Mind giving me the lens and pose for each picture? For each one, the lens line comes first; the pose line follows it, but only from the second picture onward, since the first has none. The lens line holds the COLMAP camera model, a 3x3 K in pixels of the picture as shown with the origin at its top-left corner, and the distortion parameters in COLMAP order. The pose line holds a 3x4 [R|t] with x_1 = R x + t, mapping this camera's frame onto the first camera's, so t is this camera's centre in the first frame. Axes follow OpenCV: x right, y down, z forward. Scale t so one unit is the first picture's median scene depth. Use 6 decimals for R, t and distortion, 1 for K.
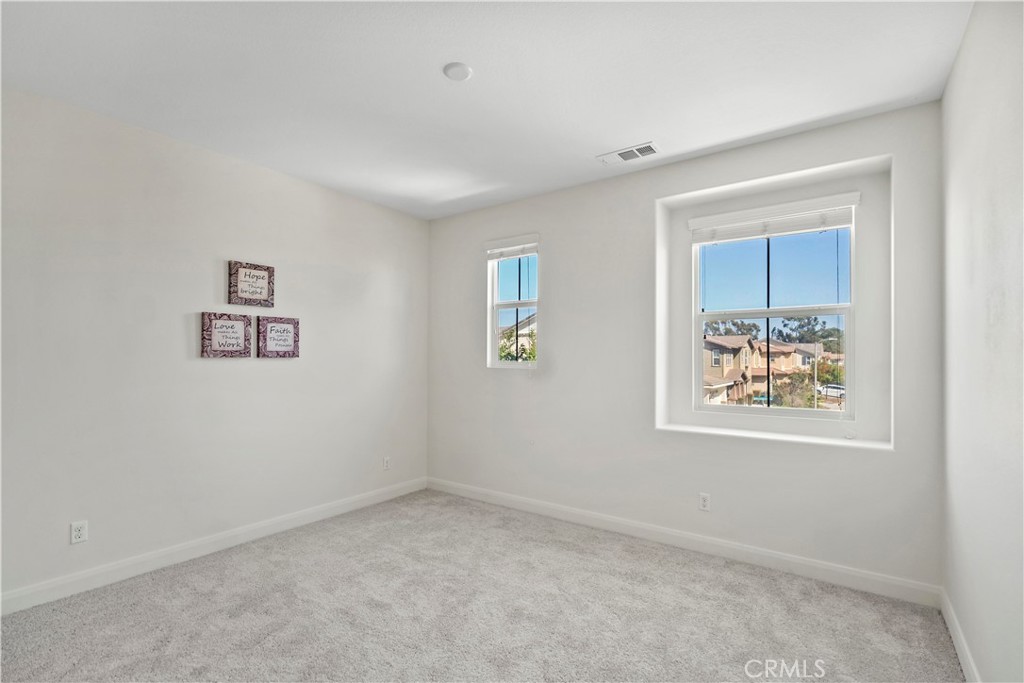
lens RADIAL K [[467.1, 0, 518.2], [0, 467.1, 350.8], [0, 0, 1]] dist [0.002192, -0.001518]
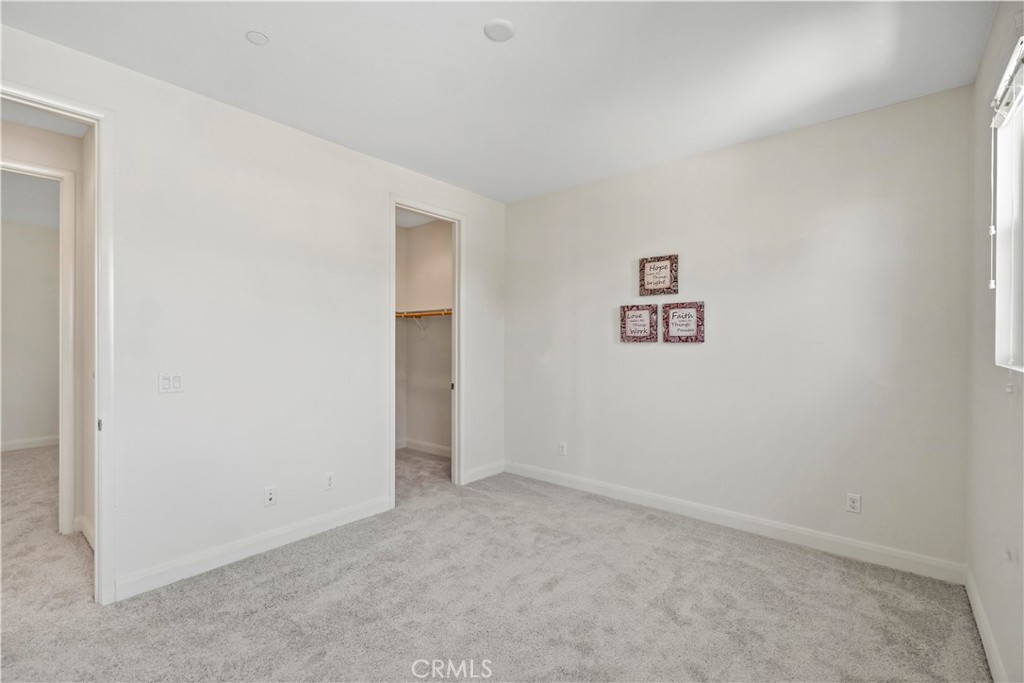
lens RADIAL K [[467.1, 0, 517.6], [0, 467.1, 338.3], [0, 0, 1]] dist [0.002192, -0.001518]
pose [[-0.080217, -0.003354, -0.996772, 0.538701], [0.012952, 0.999906, -0.004407, 0.005357], [0.996693, -0.013264, -0.080166, 0.749984]]
